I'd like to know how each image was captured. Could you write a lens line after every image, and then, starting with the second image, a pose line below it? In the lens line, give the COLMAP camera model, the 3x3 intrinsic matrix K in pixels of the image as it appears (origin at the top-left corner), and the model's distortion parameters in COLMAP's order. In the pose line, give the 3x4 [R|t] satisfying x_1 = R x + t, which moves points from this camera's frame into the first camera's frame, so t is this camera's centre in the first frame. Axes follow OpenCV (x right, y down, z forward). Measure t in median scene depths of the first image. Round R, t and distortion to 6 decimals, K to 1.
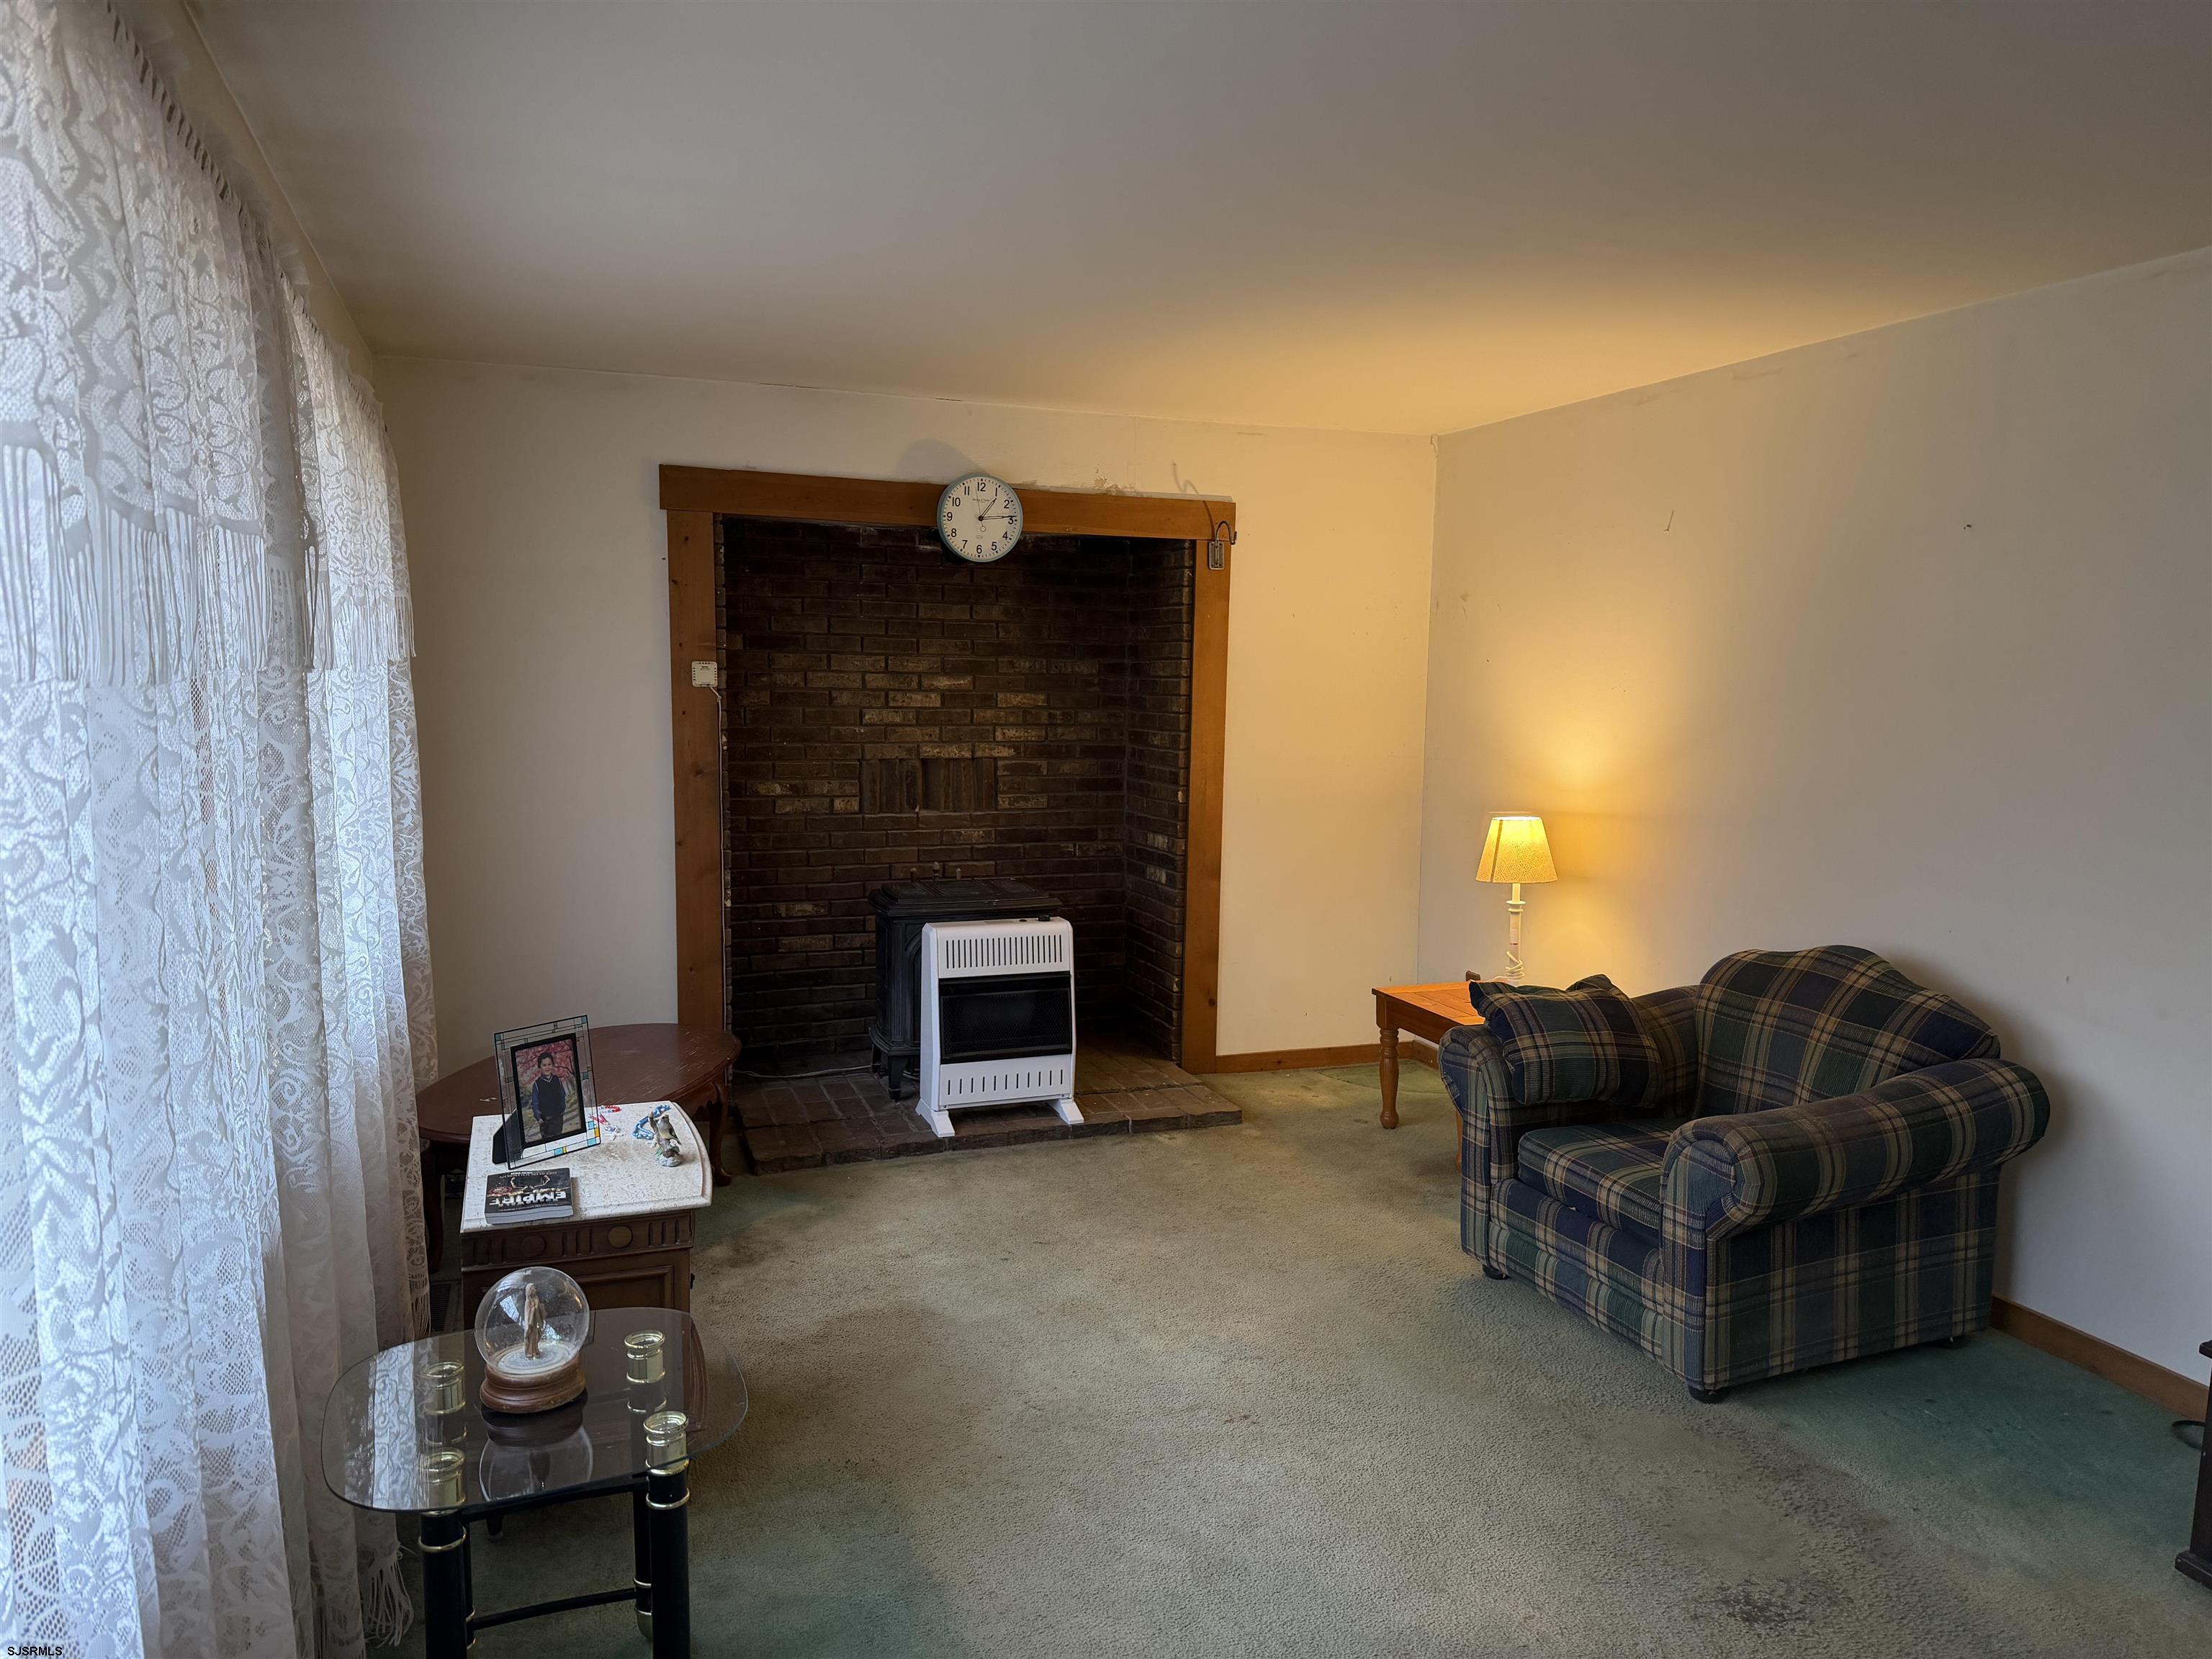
lens RADIAL K [[1556.4, 0, 1104.9], [0, 1556.4, 834.0], [0, 0, 1]] dist [0.022446, -0.023901]
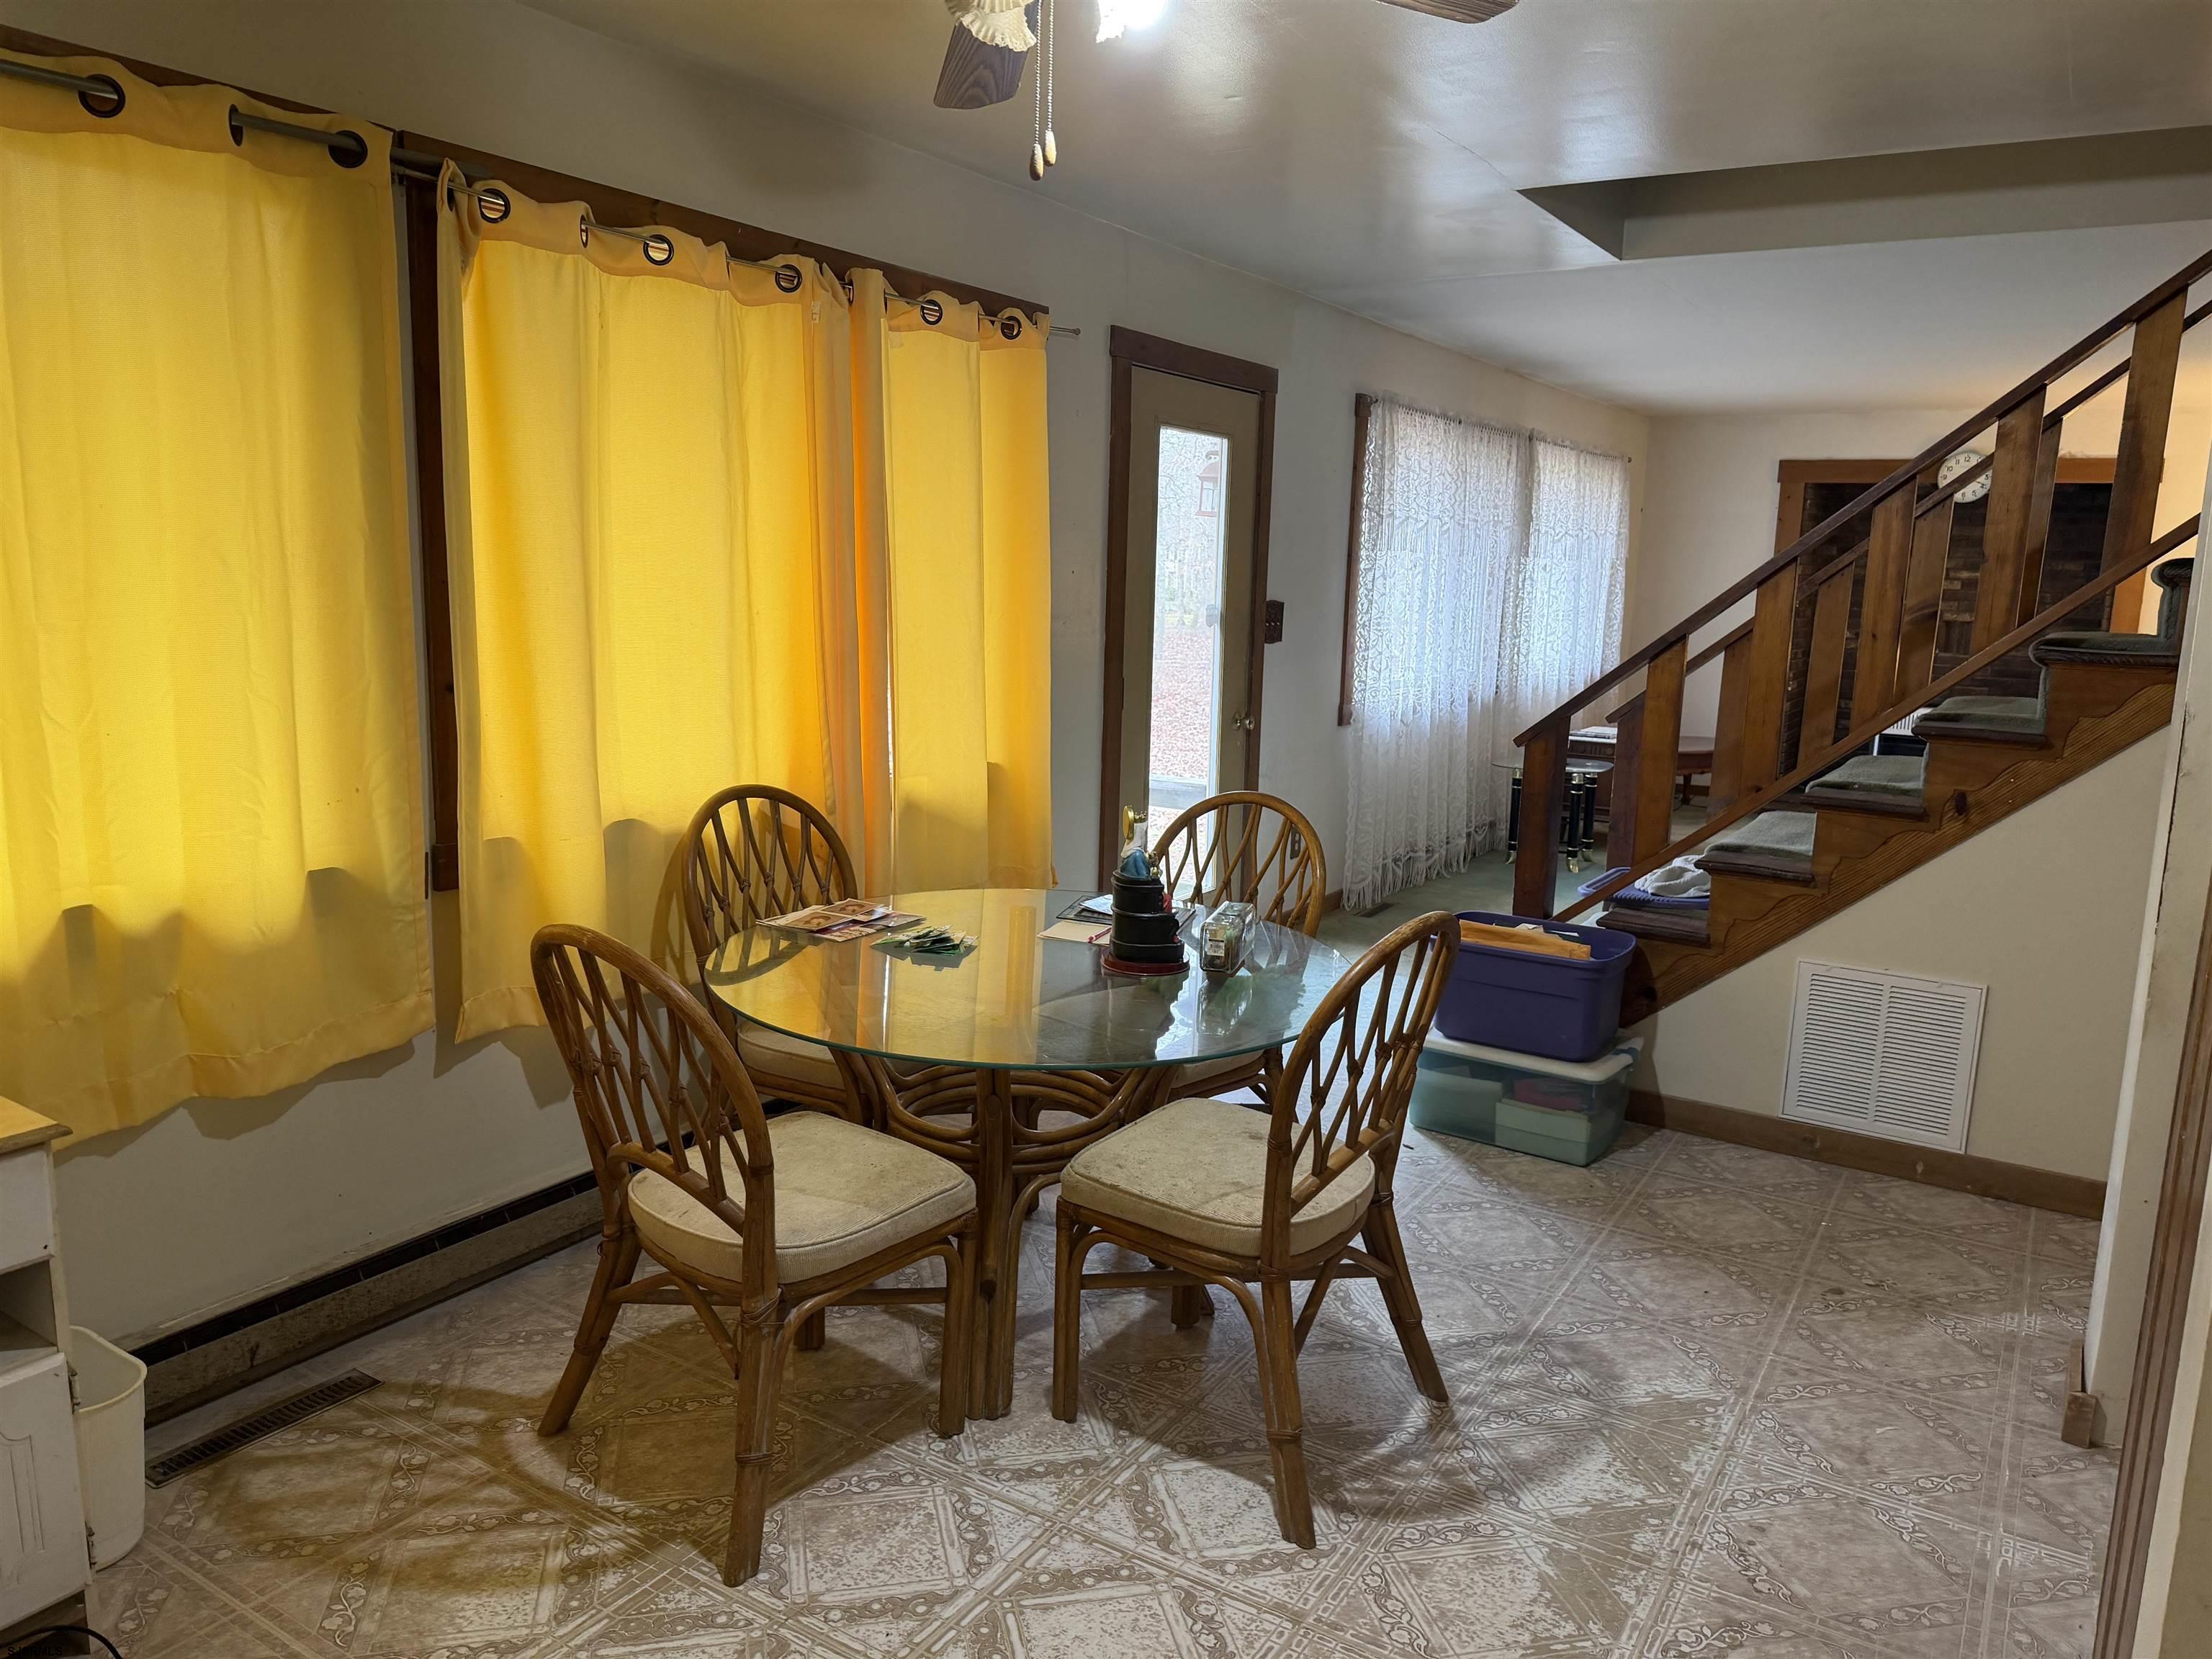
lens RADIAL K [[1556.4, 0, 1104.9], [0, 1556.4, 834.0], [0, 0, 1]] dist [0.022446, -0.023901]
pose [[0.753460, 0.109022, -0.648392, 0.307900], [-0.084438, 0.994036, 0.069019, 0.134728], [0.652049, 0.002745, 0.758172, -0.820240]]
